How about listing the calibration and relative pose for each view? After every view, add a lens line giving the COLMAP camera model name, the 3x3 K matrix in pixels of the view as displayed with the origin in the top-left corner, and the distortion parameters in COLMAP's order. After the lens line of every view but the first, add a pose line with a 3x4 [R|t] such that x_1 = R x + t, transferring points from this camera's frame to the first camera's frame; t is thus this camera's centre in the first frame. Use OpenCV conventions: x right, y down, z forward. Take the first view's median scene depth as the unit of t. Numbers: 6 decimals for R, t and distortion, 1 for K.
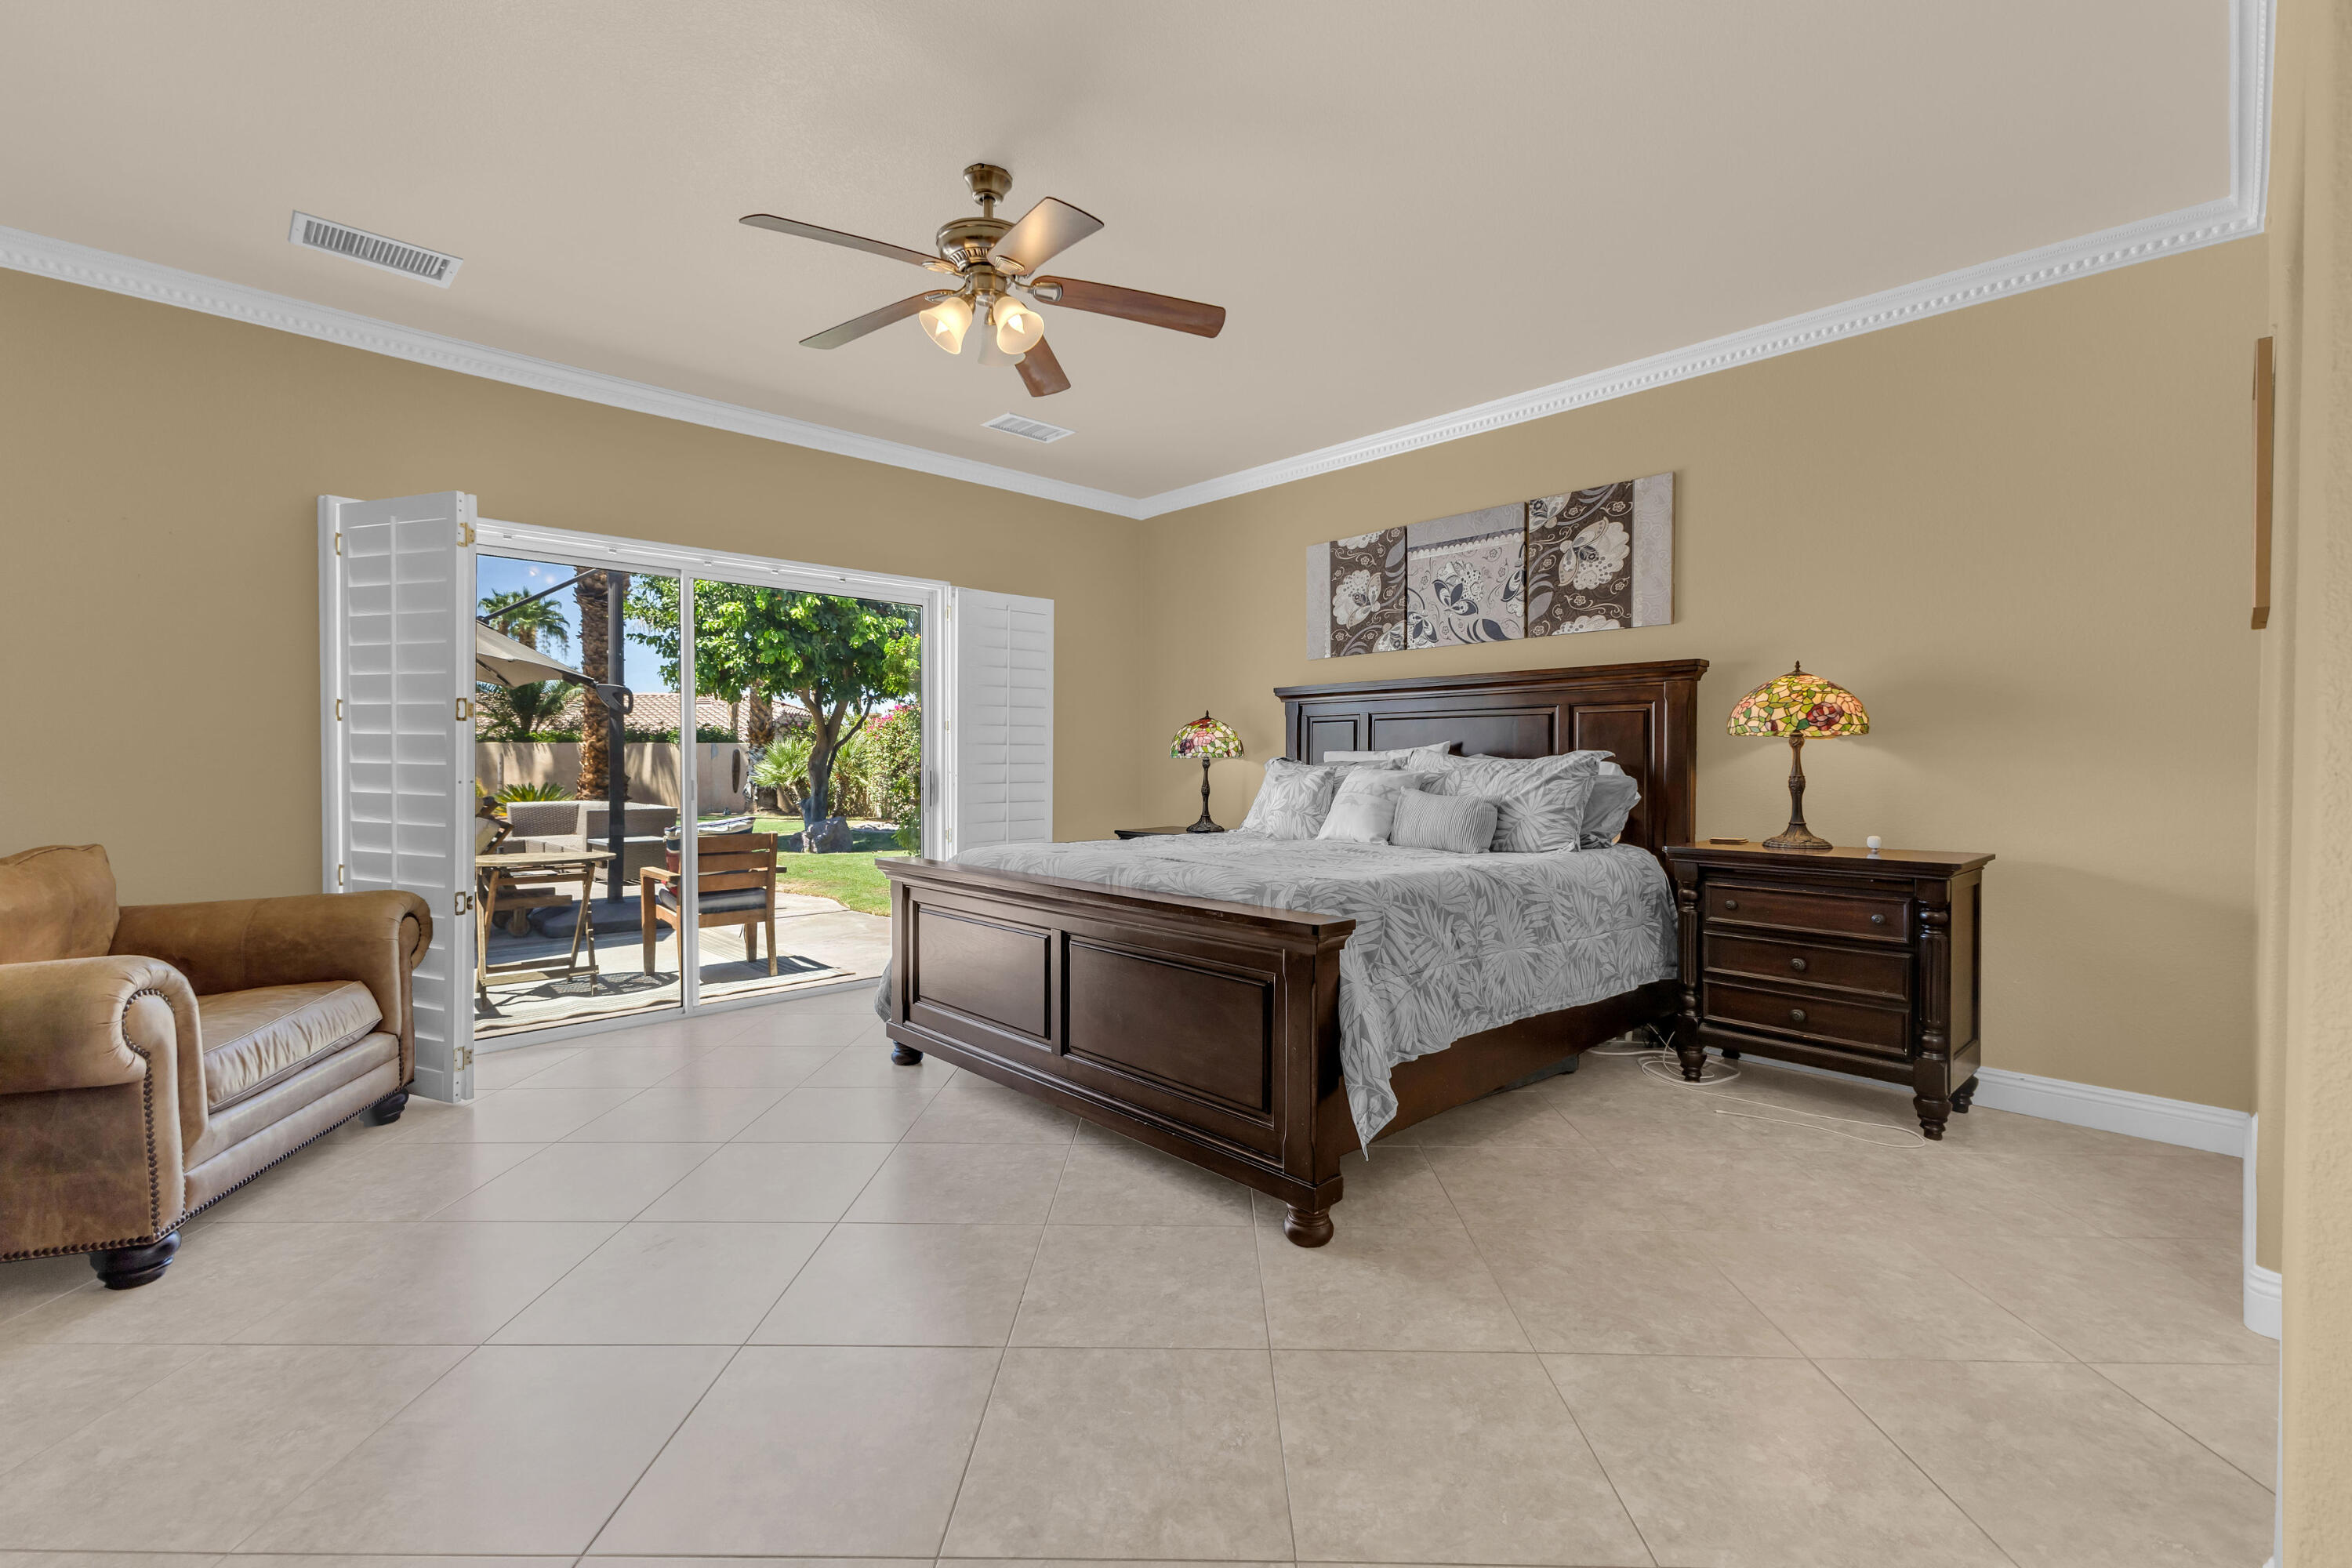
lens RADIAL K [[1009.7, 0, 1167.4], [0, 1009.7, 776.0], [0, 0, 1]] dist [0.007589, -0.002976]
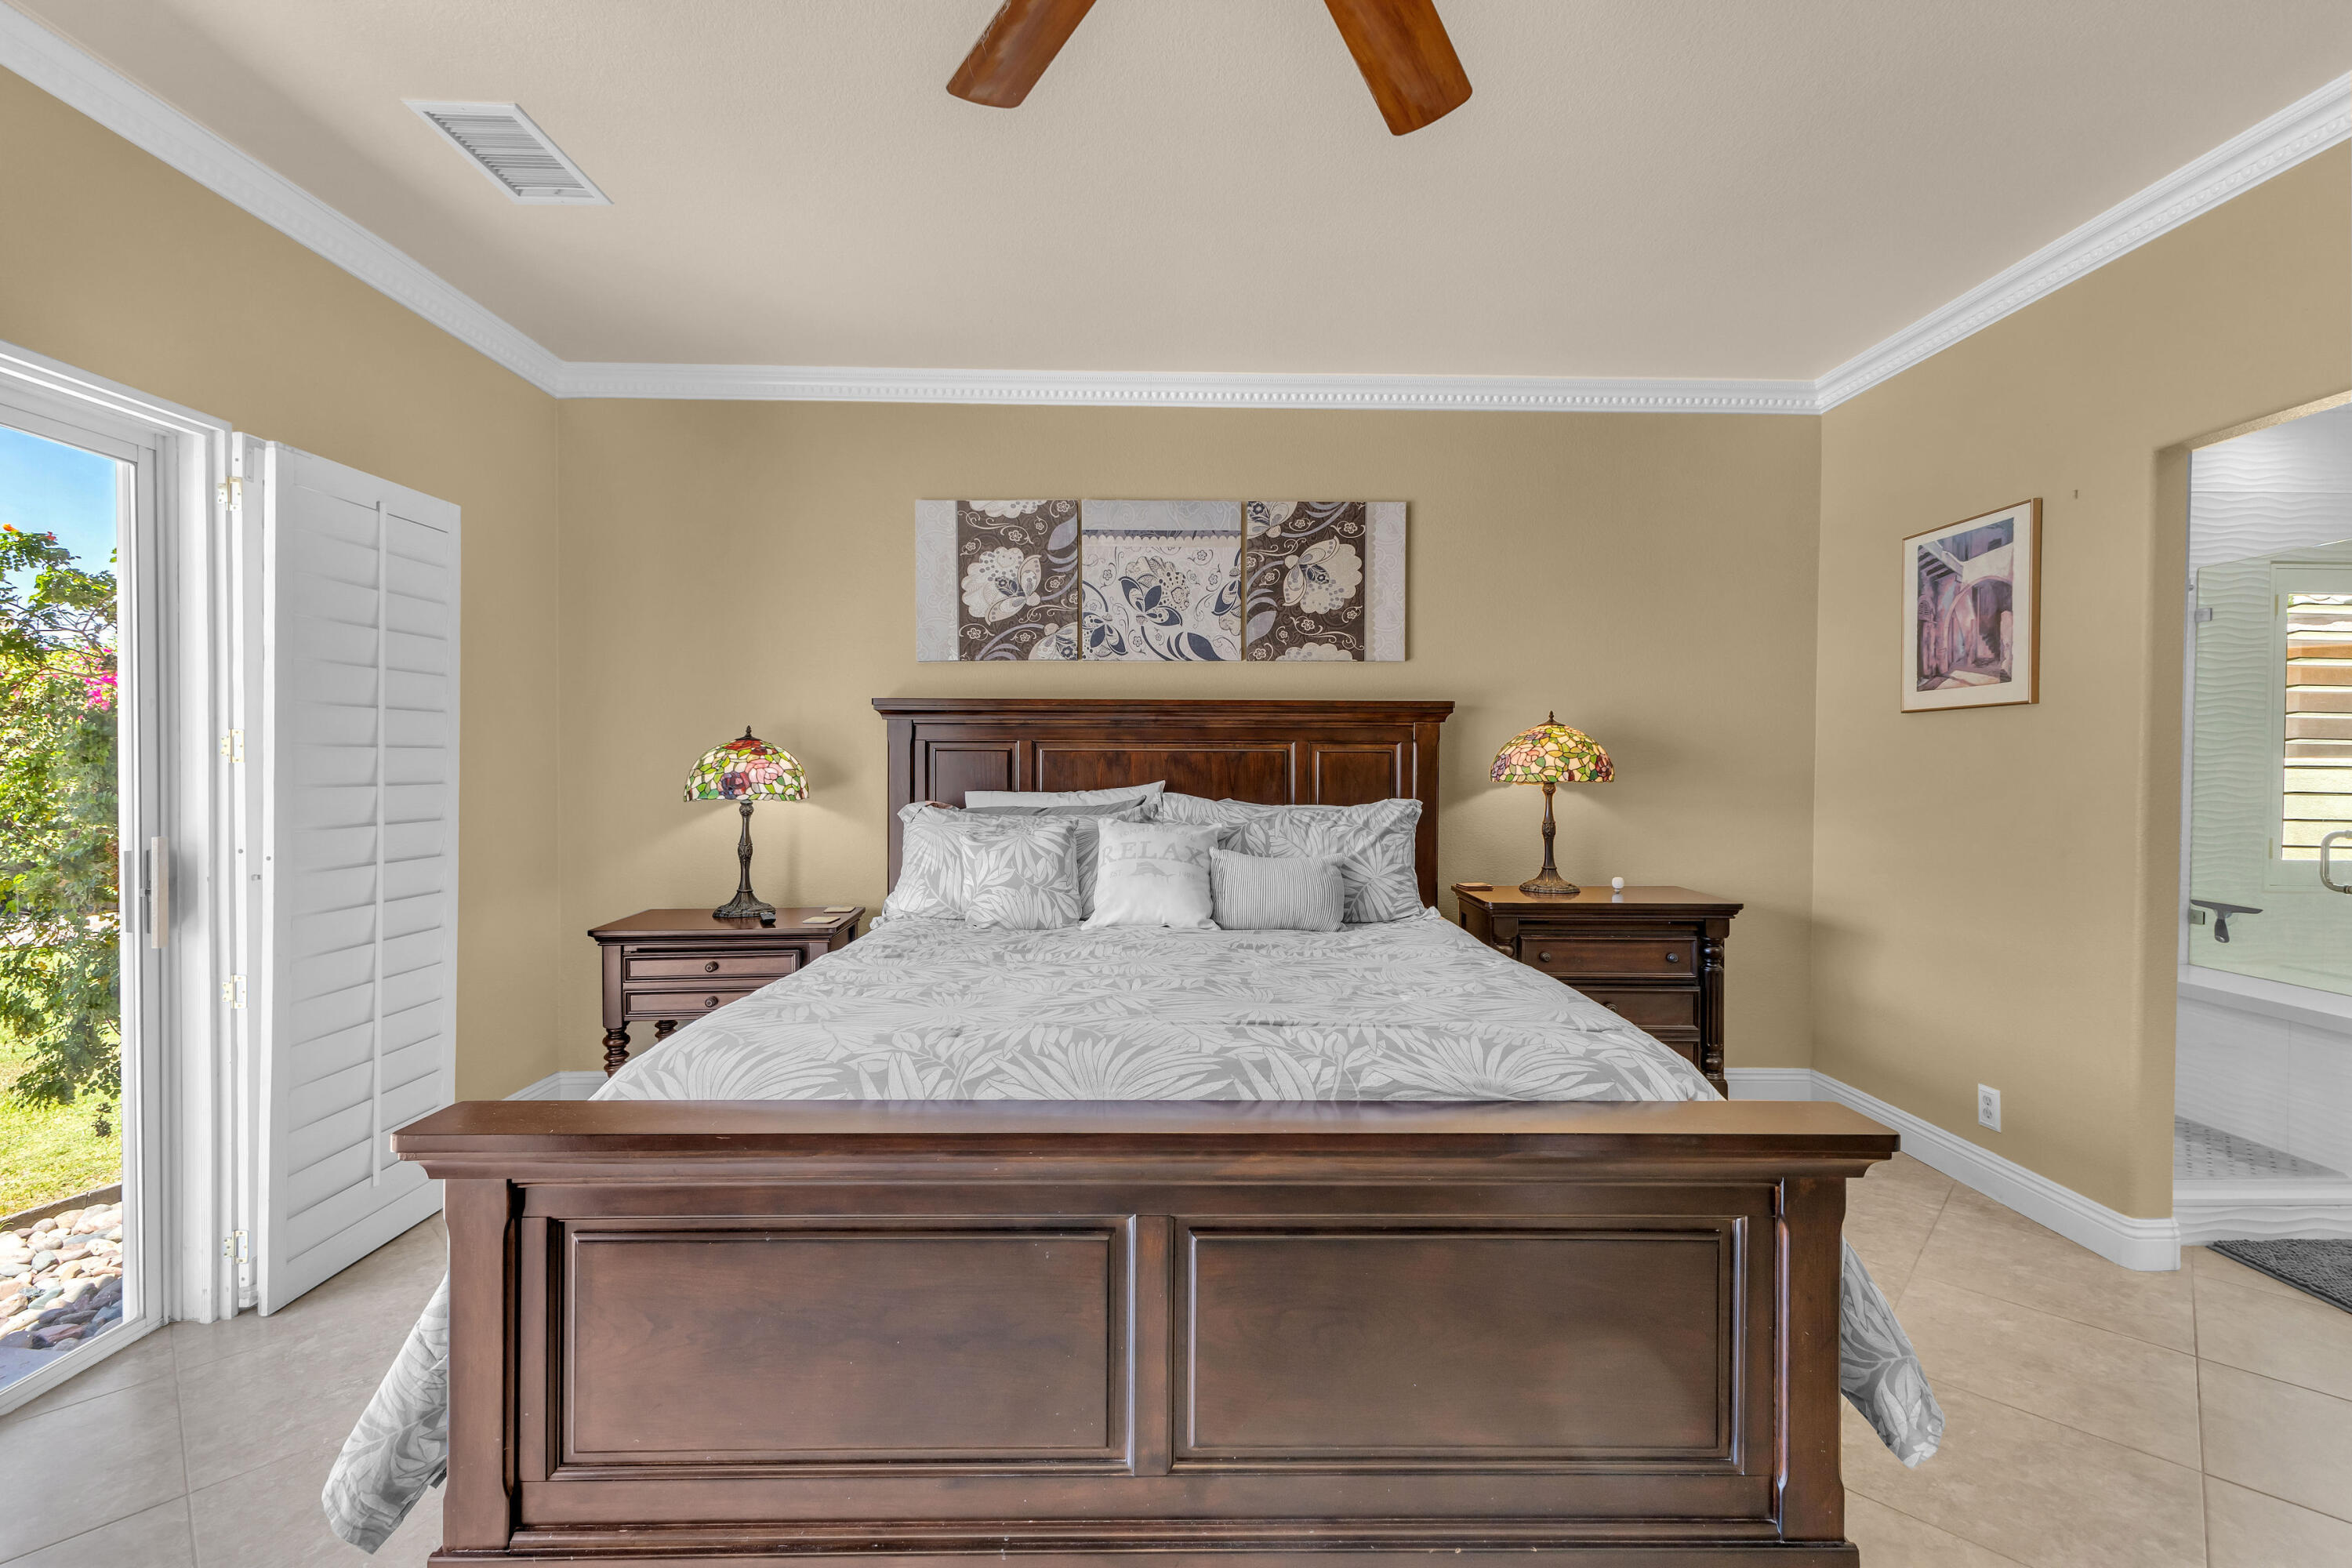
lens RADIAL K [[1012.7, 0, 1181.4], [0, 1012.7, 782.1], [0, 0, 1]] dist [0.004442, -0.000529]
pose [[0.675839, -0.009416, 0.736989, -0.300088], [0.006793, 0.999955, 0.006546, -0.038374], [-0.737018, 0.000582, 0.675873, 0.440182]]
